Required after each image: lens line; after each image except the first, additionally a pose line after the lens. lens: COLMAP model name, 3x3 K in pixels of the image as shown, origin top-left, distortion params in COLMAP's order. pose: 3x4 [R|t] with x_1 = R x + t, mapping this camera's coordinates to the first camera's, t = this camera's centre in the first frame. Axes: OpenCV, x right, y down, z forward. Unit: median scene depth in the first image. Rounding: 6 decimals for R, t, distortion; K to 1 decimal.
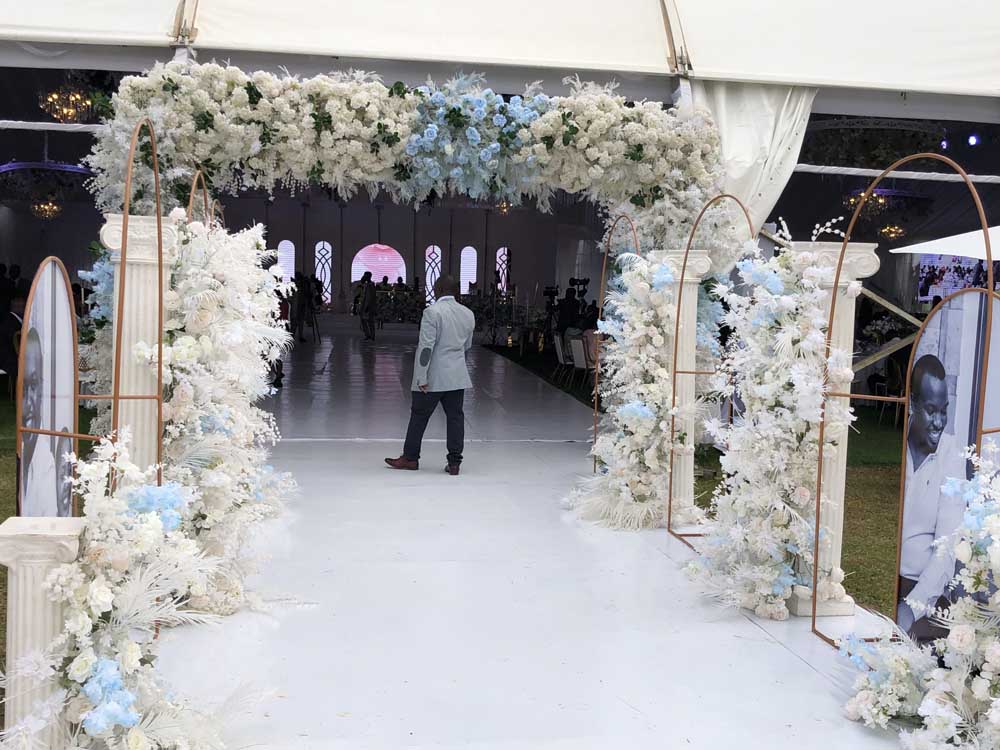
lens RADIAL K [[1135.8, 0, 500.1], [0, 1135.8, 374.9], [0, 0, 1]] dist [0.015229, 0.000000]
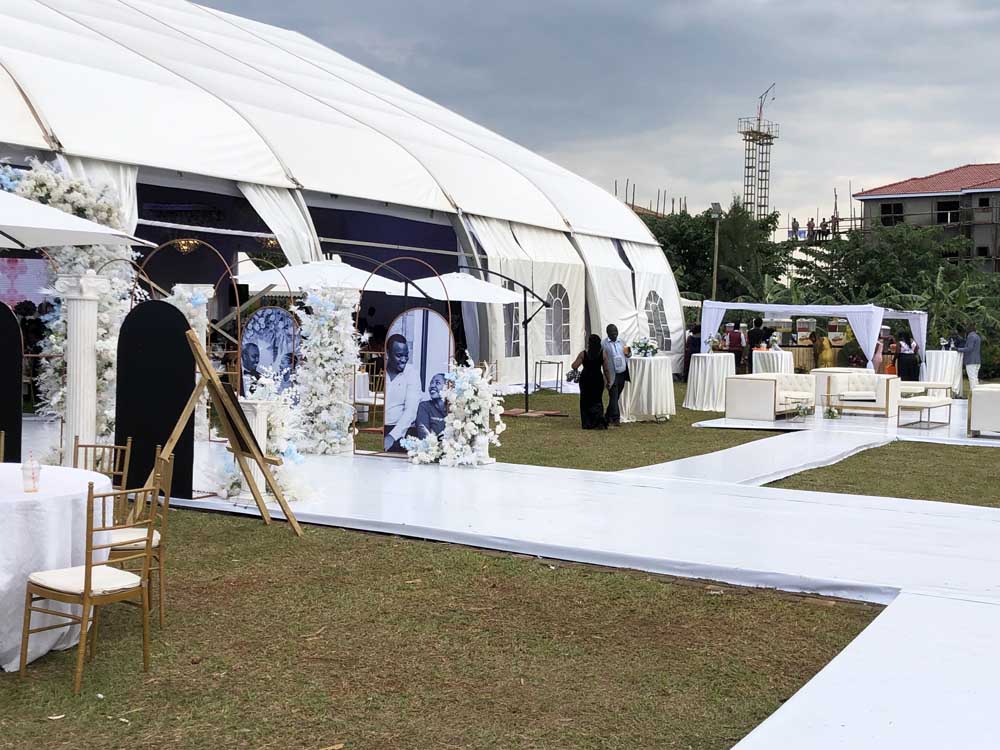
lens RADIAL K [[1218.0, 0, 499.7], [0, 1218.0, 374.3], [0, 0, 1]] dist [-0.013105, 0.000000]
pose [[0.660292, -0.046987, 0.749537, -0.717768], [0.053200, 0.998460, 0.015726, 0.019807], [-0.749122, 0.029492, 0.661775, -0.456143]]
